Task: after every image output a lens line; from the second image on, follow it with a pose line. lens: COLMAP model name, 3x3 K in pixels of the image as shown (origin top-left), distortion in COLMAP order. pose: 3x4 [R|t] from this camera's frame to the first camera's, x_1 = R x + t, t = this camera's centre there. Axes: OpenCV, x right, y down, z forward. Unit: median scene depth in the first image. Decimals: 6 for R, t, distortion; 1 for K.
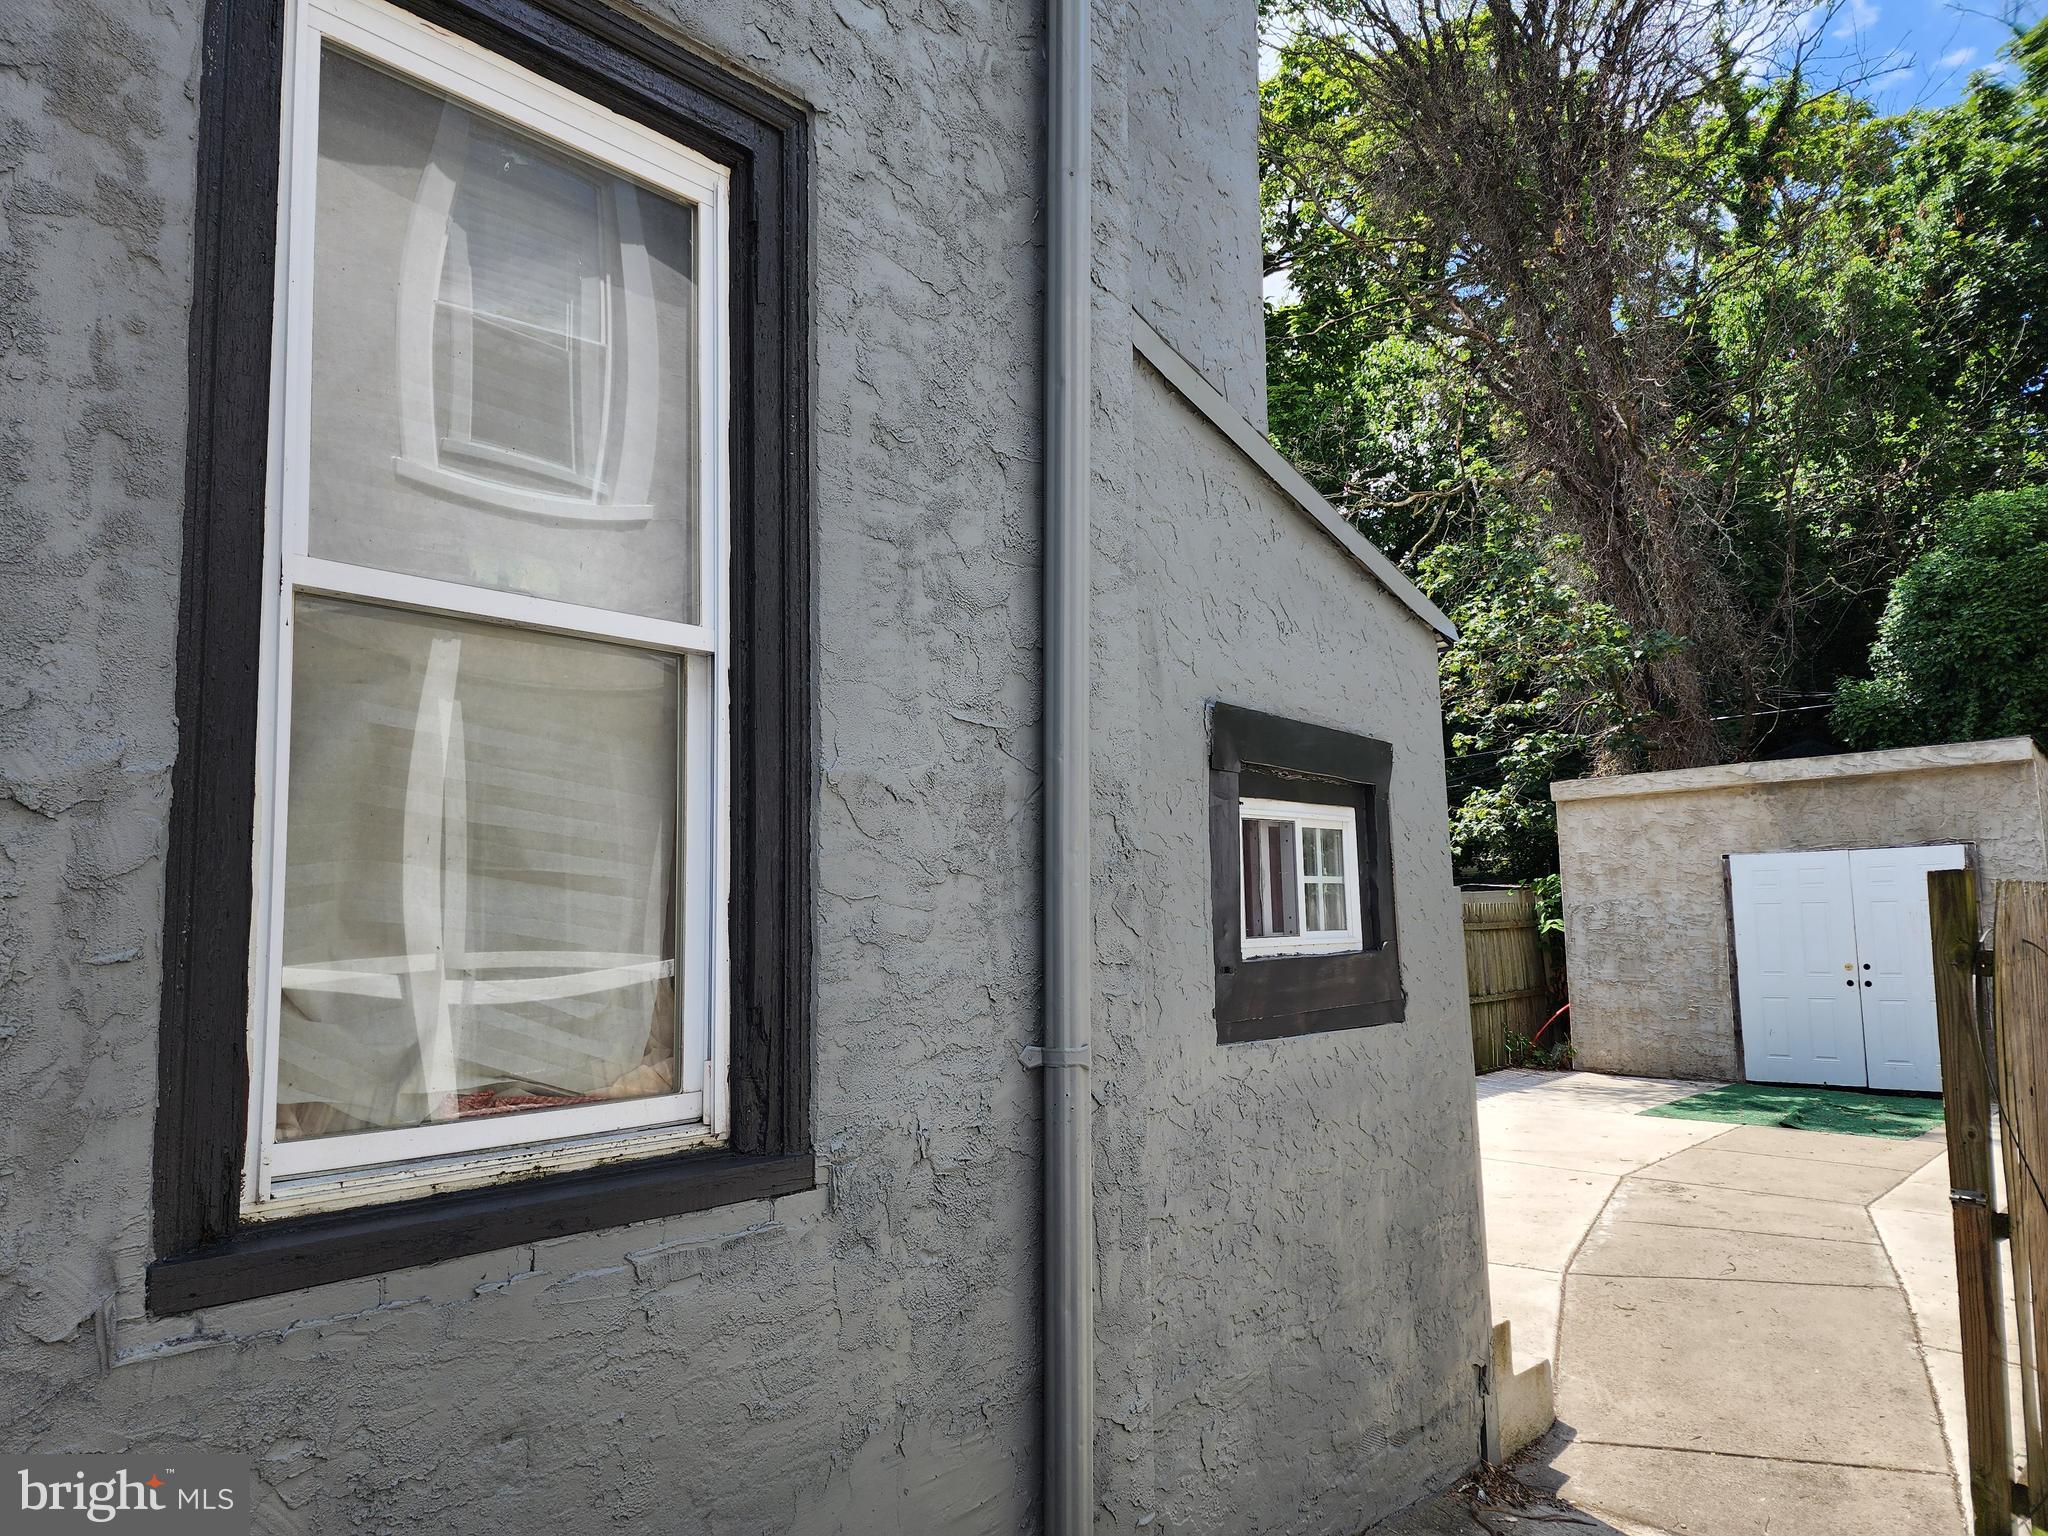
lens RADIAL K [[1352.5, 0, 1026.0], [0, 1352.5, 799.3], [0, 0, 1]] dist [0.079370, -0.067828]
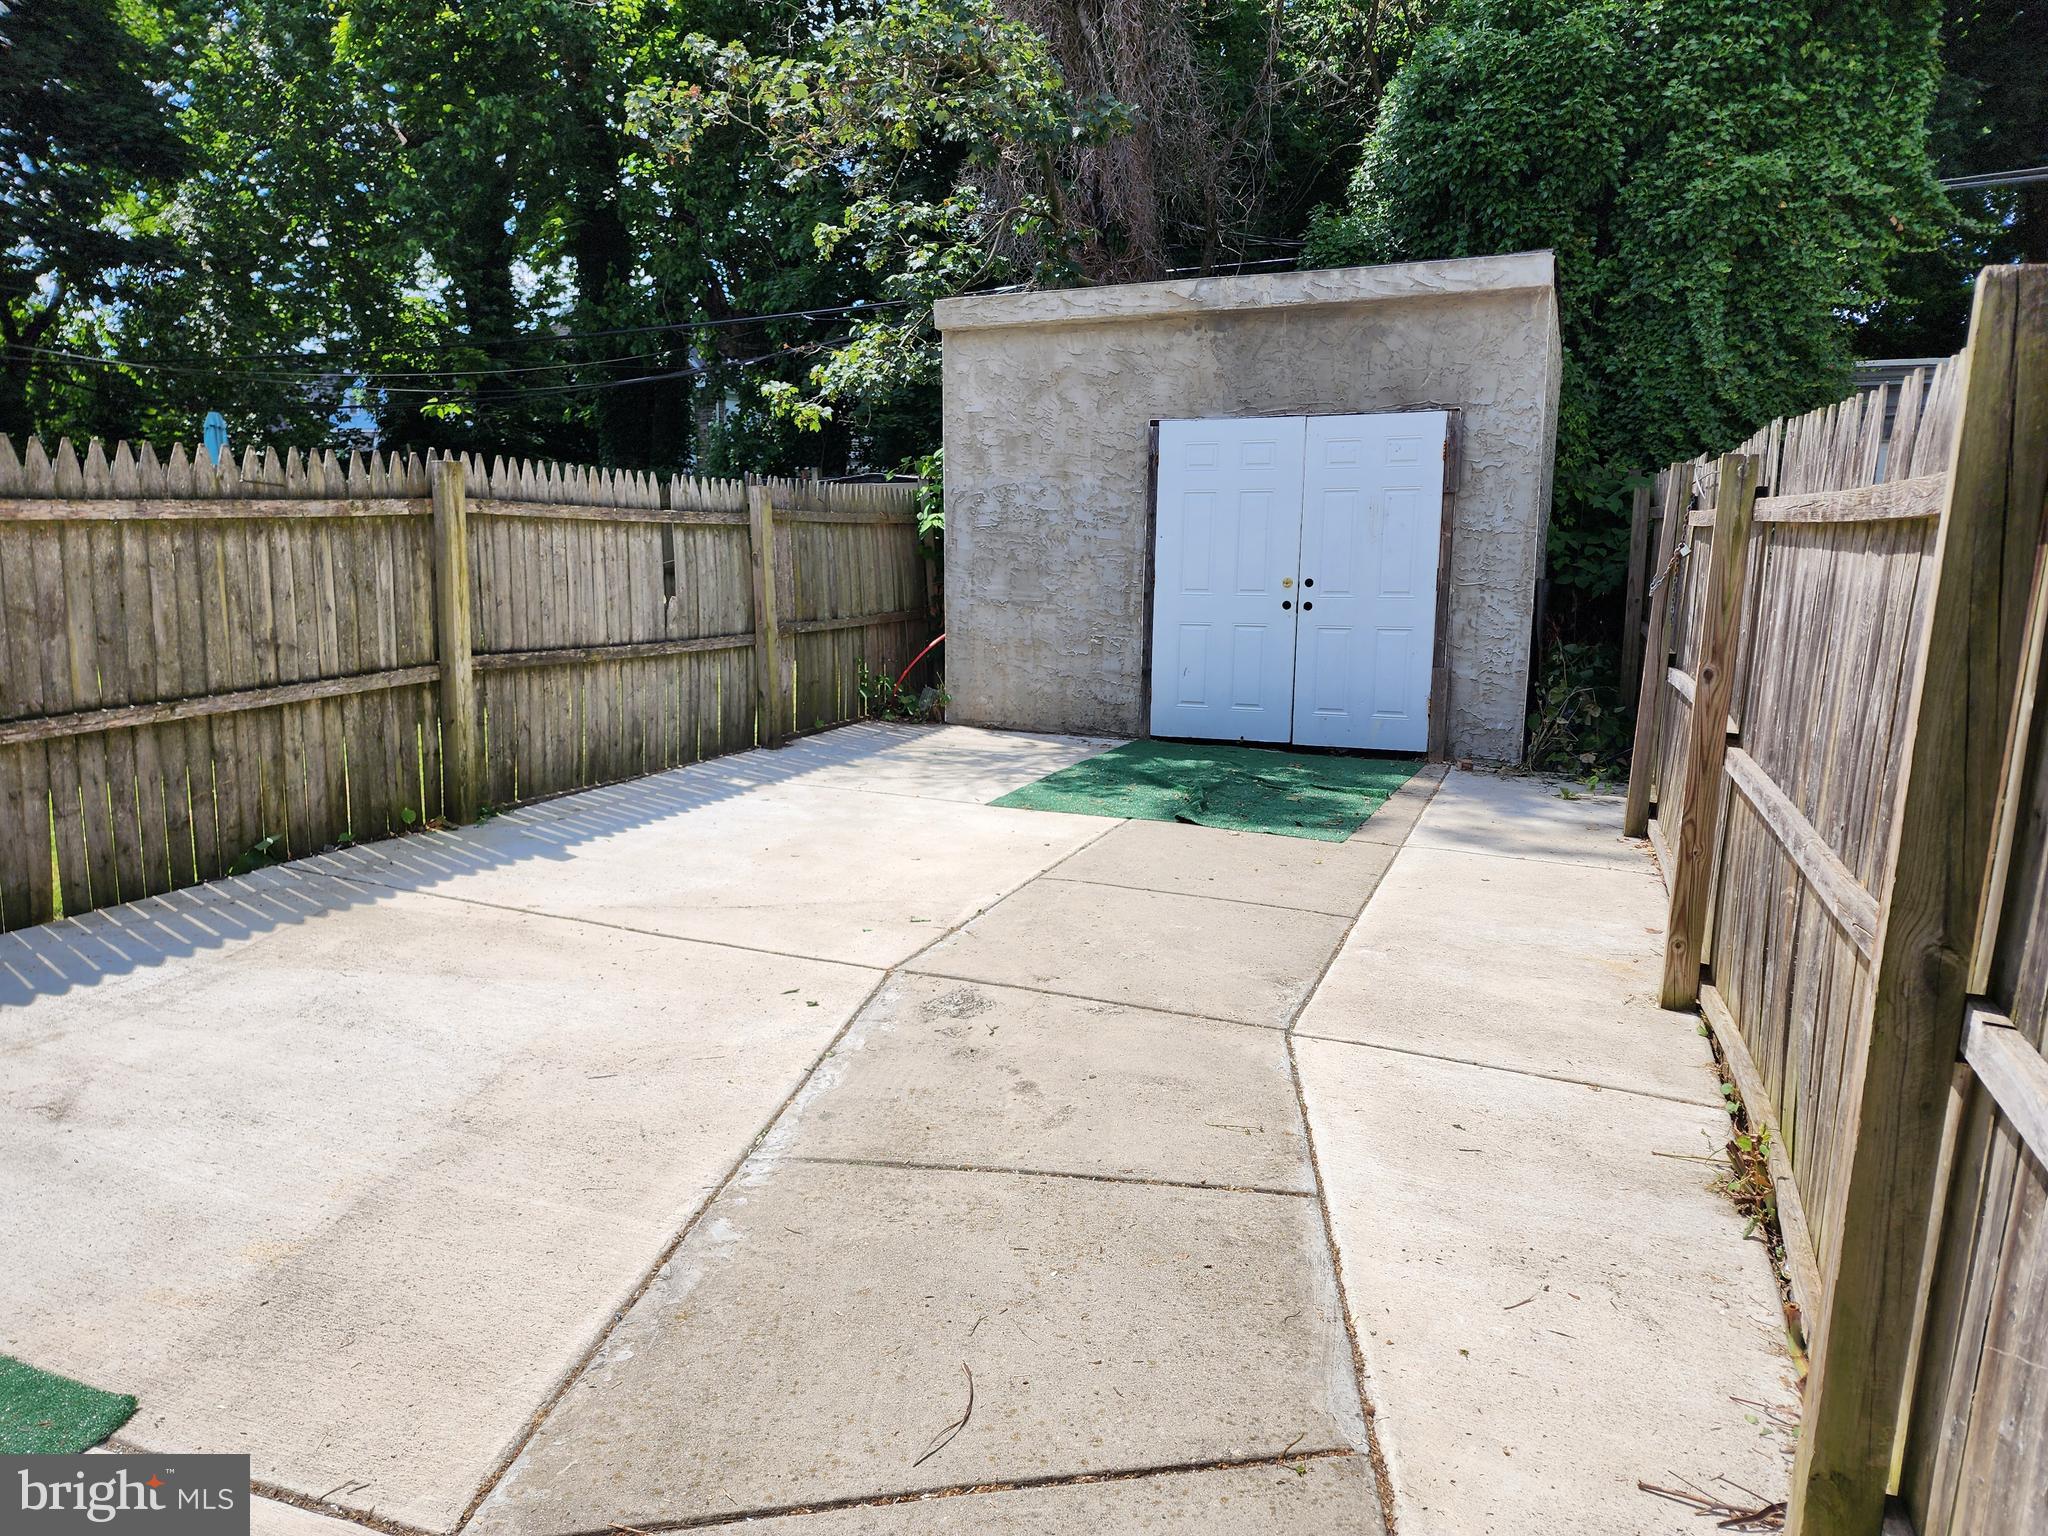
lens RADIAL K [[1352.5, 0, 1026.0], [0, 1352.5, 799.3], [0, 0, 1]] dist [0.079370, -0.067828]
pose [[0.935554, -0.036352, 0.351307, 0.192795], [-0.061135, 0.963006, 0.262453, 0.047083], [-0.347852, -0.267016, 0.898722, 0.340405]]
